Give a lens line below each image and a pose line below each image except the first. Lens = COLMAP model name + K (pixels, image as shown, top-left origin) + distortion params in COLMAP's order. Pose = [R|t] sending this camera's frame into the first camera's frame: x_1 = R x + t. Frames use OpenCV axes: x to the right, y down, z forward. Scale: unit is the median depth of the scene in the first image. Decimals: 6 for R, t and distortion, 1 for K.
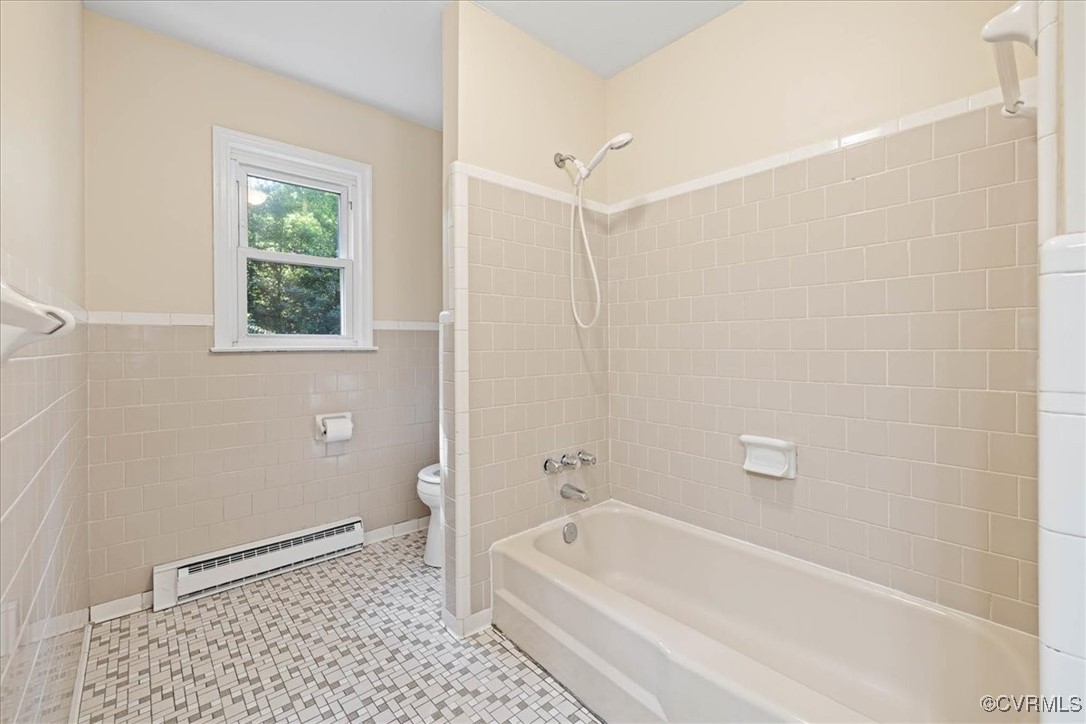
lens RADIAL K [[456.1, 0, 534.7], [0, 456.1, 350.2], [0, 0, 1]] dist [0.002243, 0.000032]
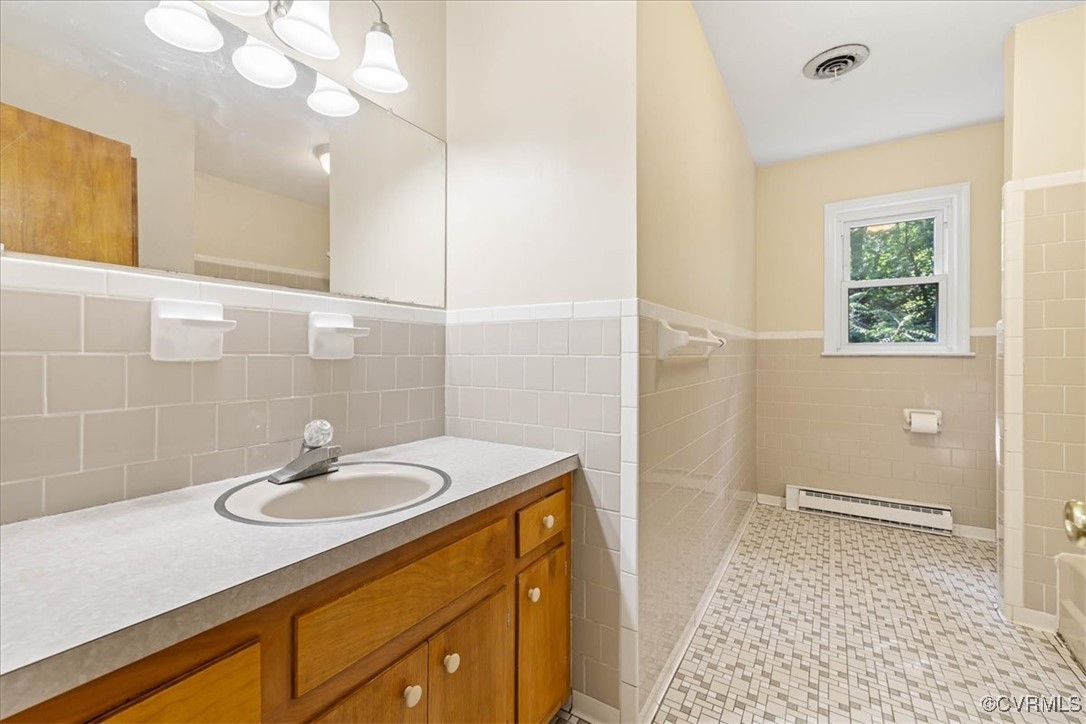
lens RADIAL K [[456.1, 0, 534.7], [0, 456.1, 350.2], [0, 0, 1]] dist [0.002243, 0.000032]
pose [[0.274662, -0.000045, -0.961541, 0.528062], [-0.008690, 0.999959, -0.002529, -0.001974], [0.961502, 0.009050, 0.274651, -0.356810]]
